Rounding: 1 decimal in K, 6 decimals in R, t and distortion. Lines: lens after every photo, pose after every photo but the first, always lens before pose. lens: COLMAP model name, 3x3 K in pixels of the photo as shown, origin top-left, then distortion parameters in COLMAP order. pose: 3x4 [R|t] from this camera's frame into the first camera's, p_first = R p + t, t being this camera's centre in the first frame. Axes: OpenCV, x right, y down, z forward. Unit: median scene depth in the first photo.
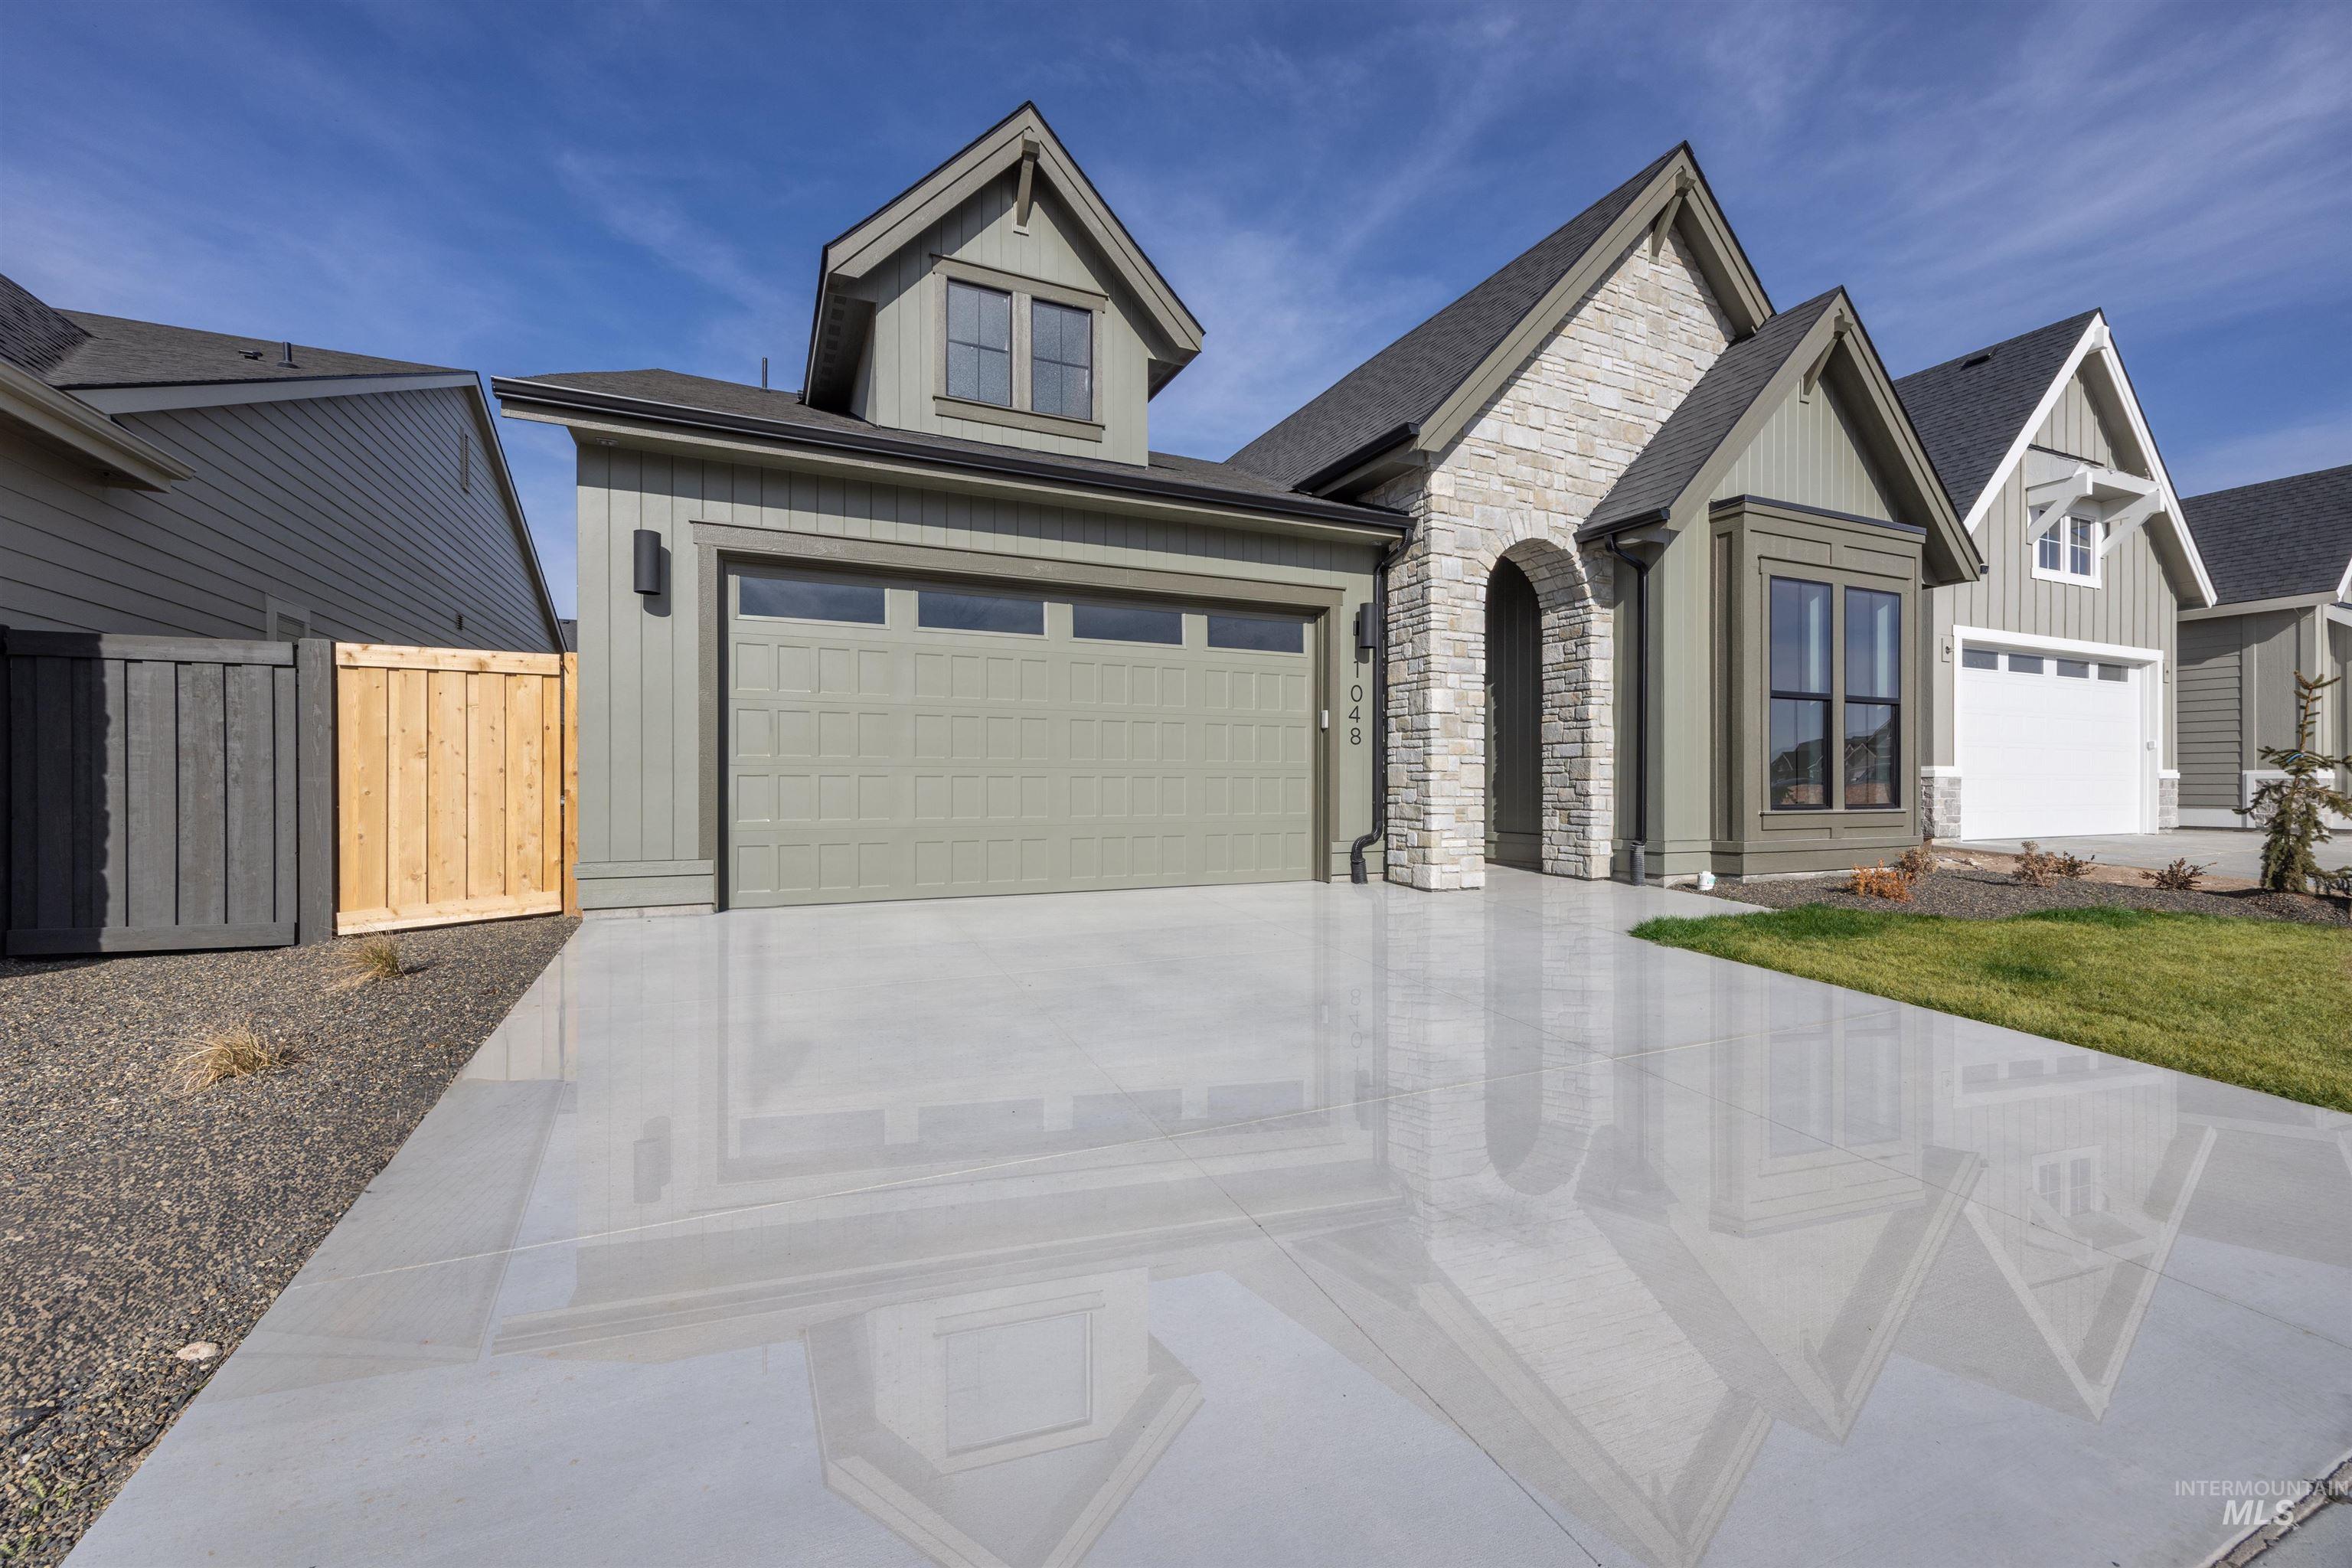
lens RADIAL K [[914.0, 0, 1177.5], [0, 914.0, 796.3], [0, 0, 1]] dist [0.000511, -0.001157]
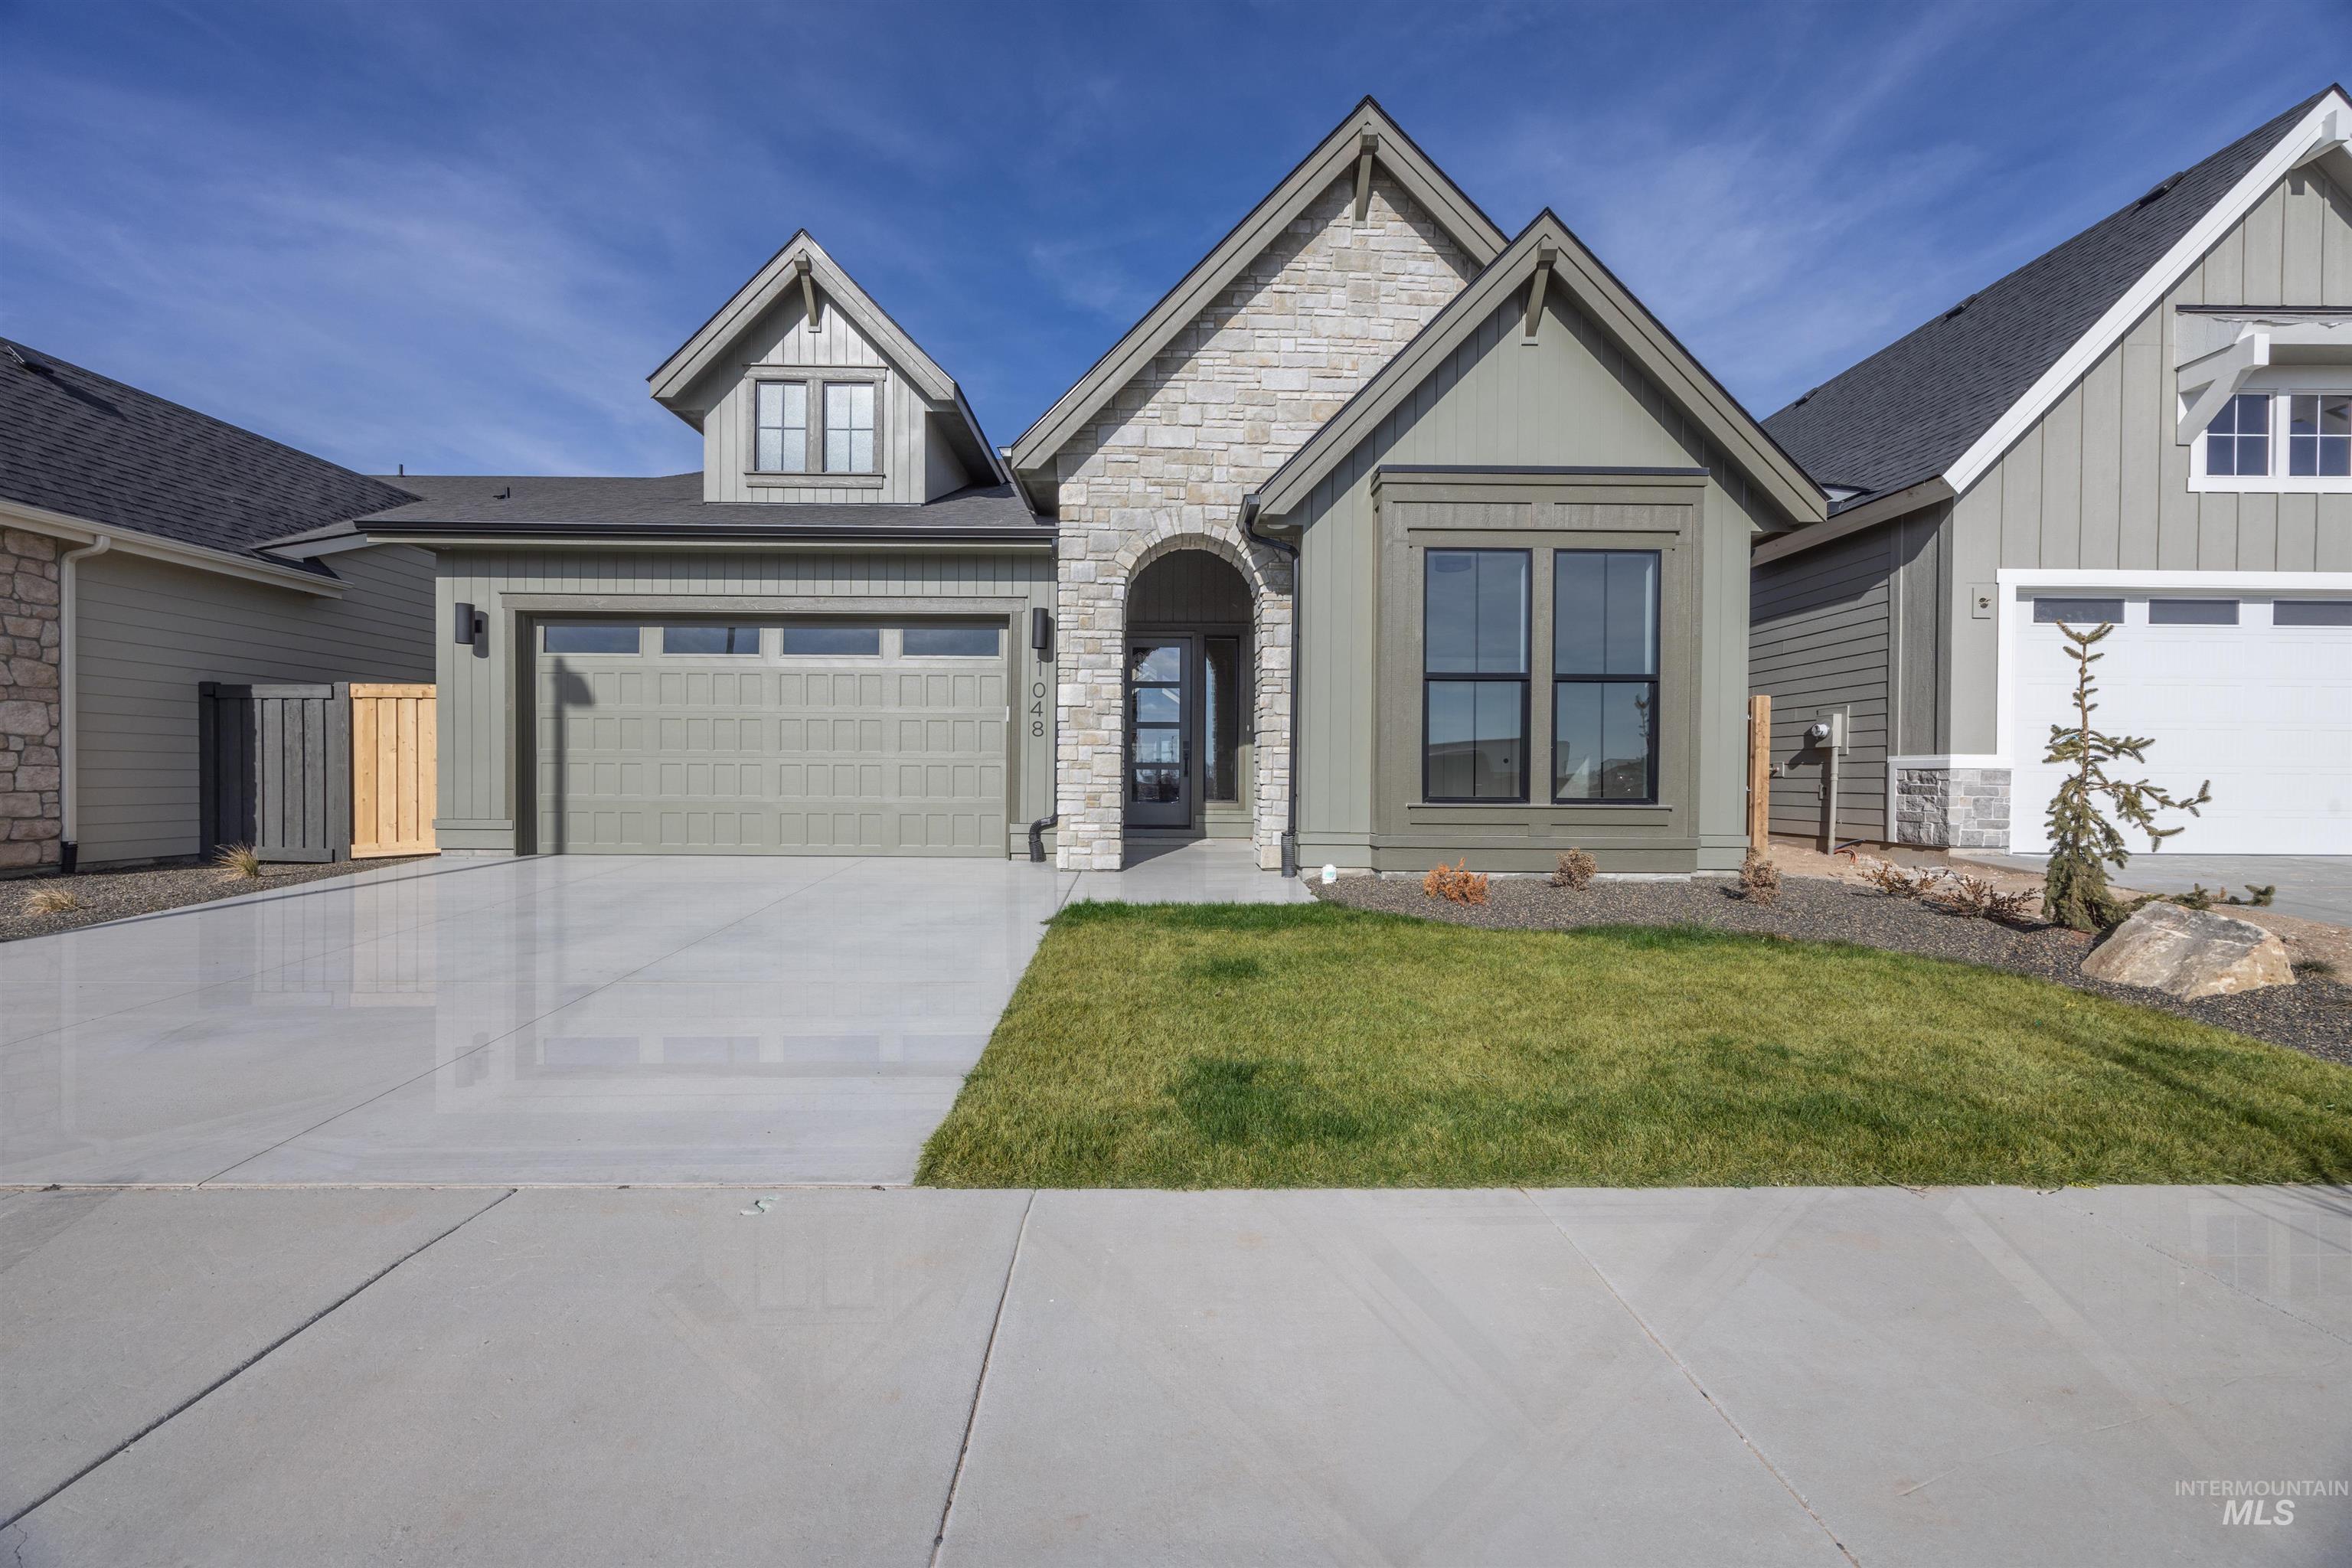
lens RADIAL K [[897.8, 0, 1174.8], [0, 897.8, 803.3], [0, 0, 1]] dist [-0.004256, 0.001800]
pose [[0.917796, 0.017555, -0.396665, 0.797163], [-0.011550, 0.999780, 0.017523, 0.003810], [0.396885, -0.011501, 0.917796, 0.064516]]
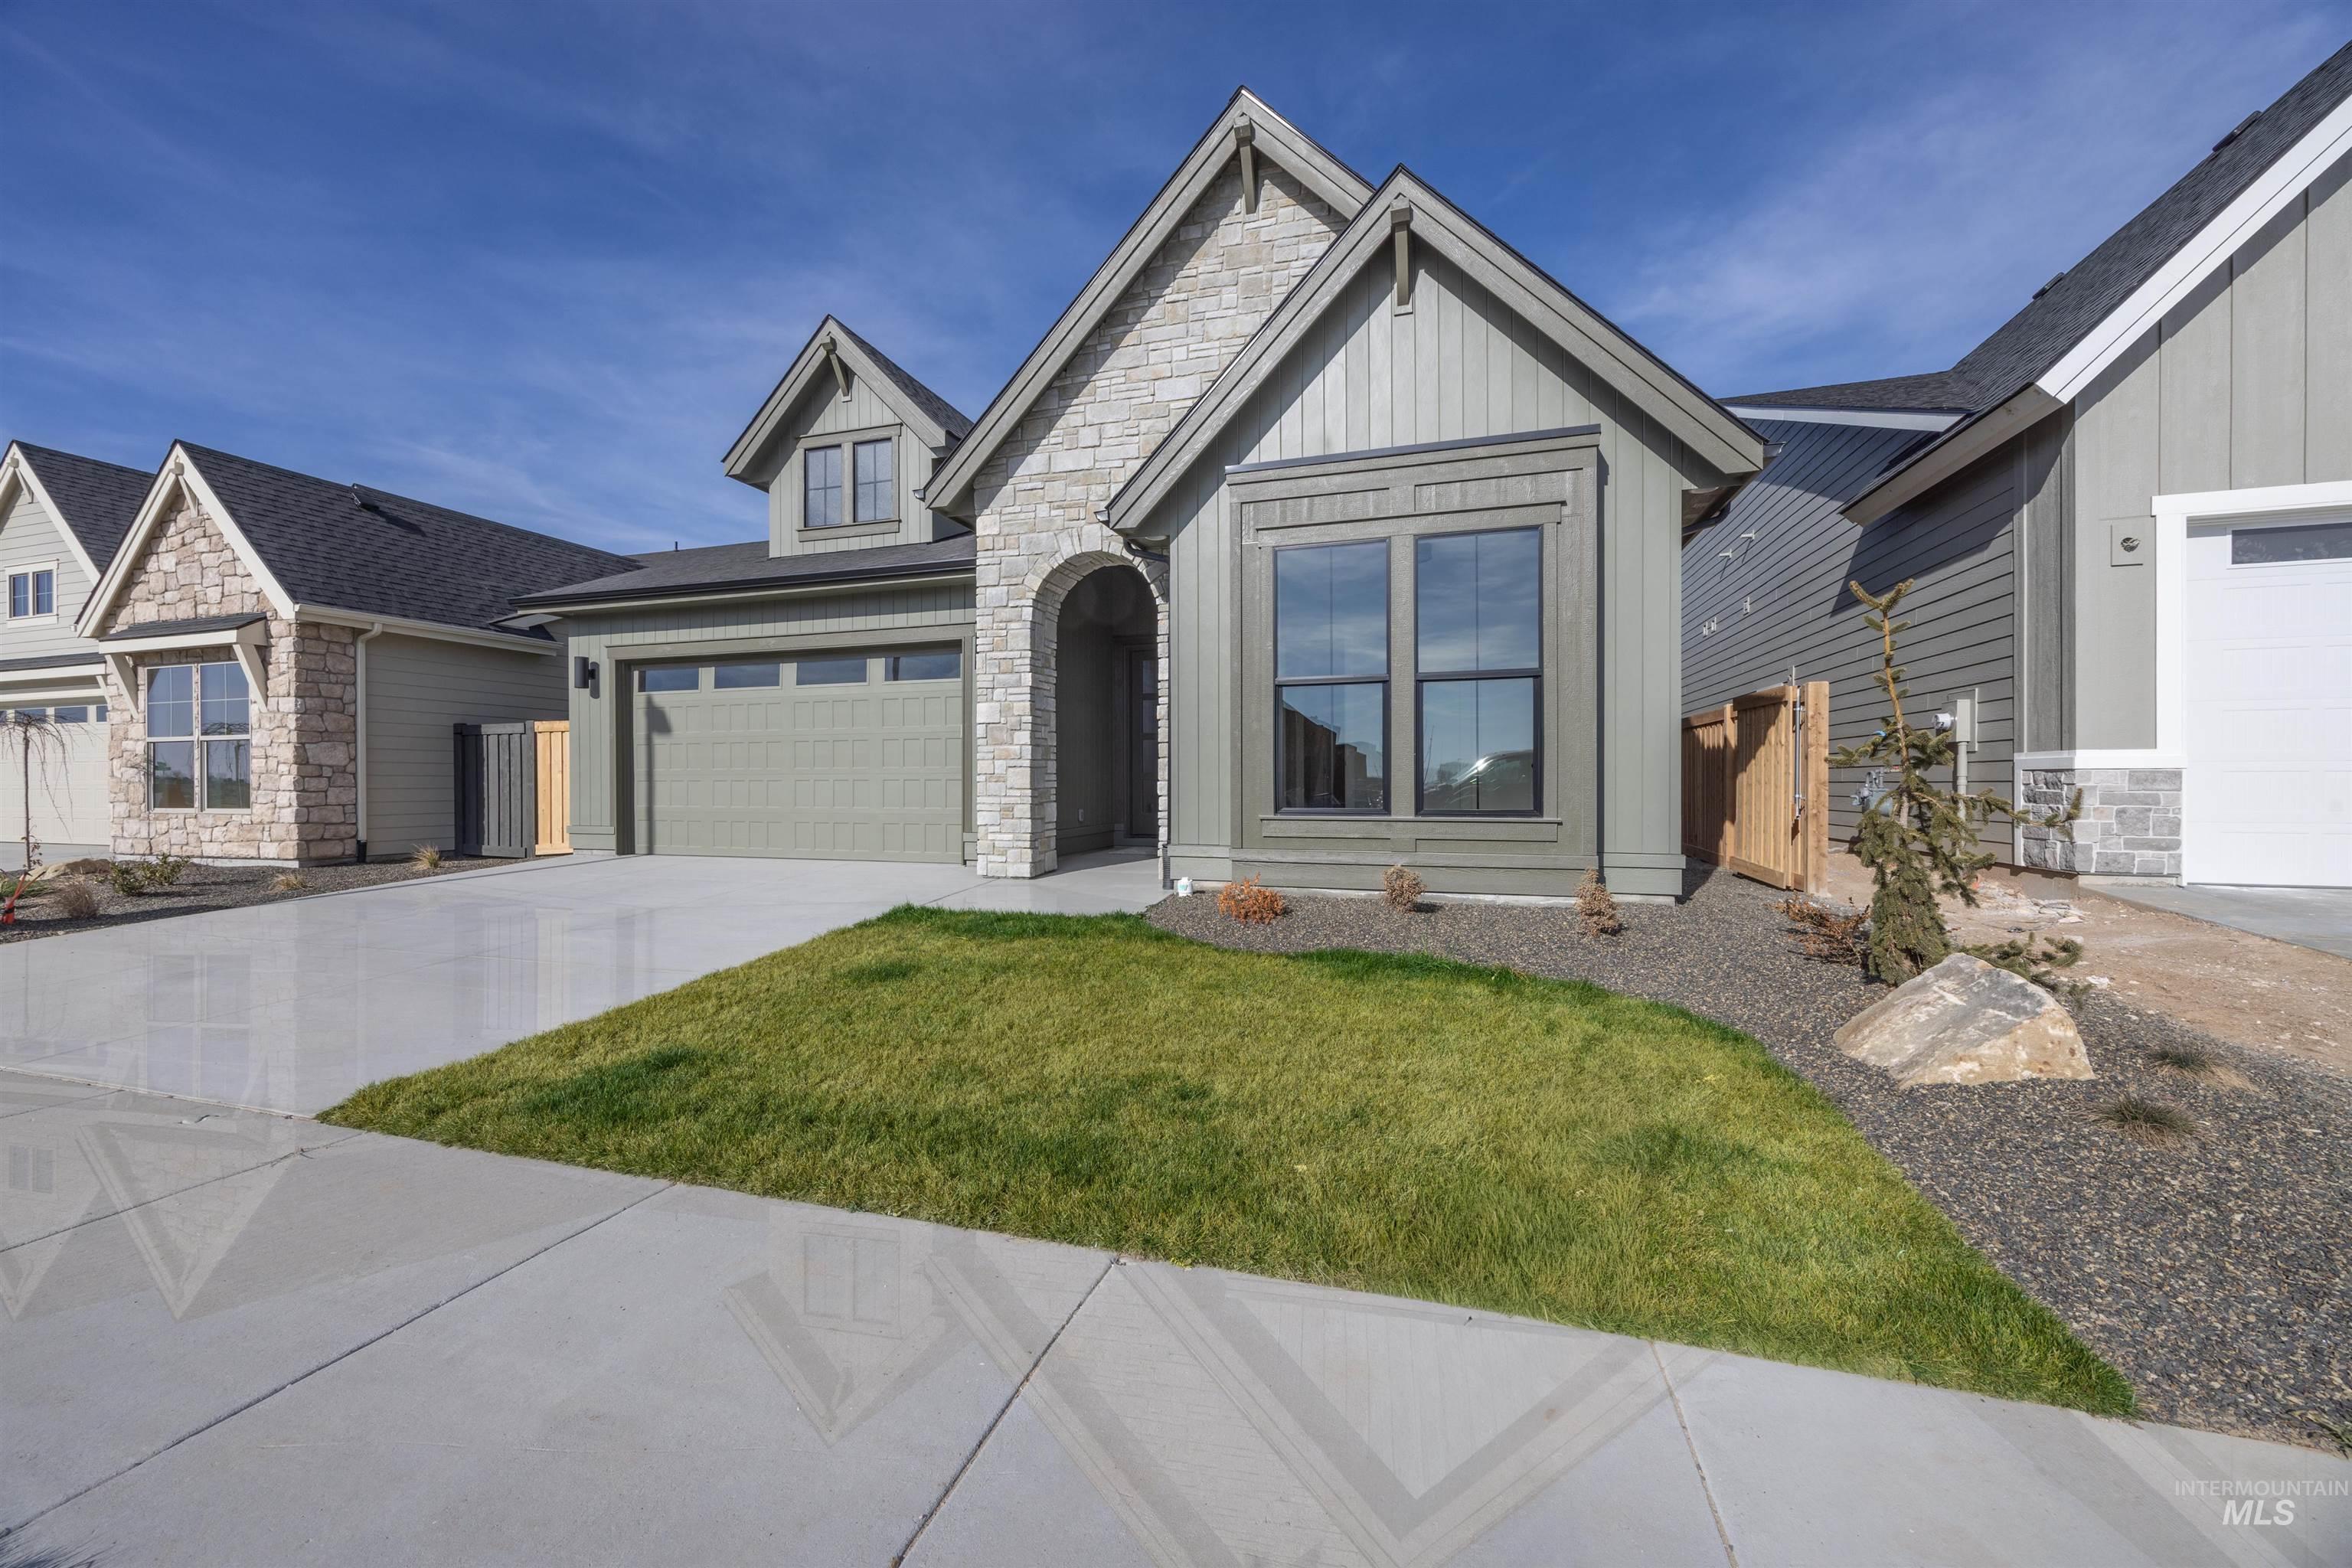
lens RADIAL K [[914.0, 0, 1179.9], [0, 914.0, 798.4], [0, 0, 1]] dist [0.000511, -0.001157]
pose [[0.743401, 0.009973, -0.668772, 1.199730], [-0.004729, 0.999942, 0.009655, -0.008365], [0.668829, -0.004015, 0.743405, 0.288968]]
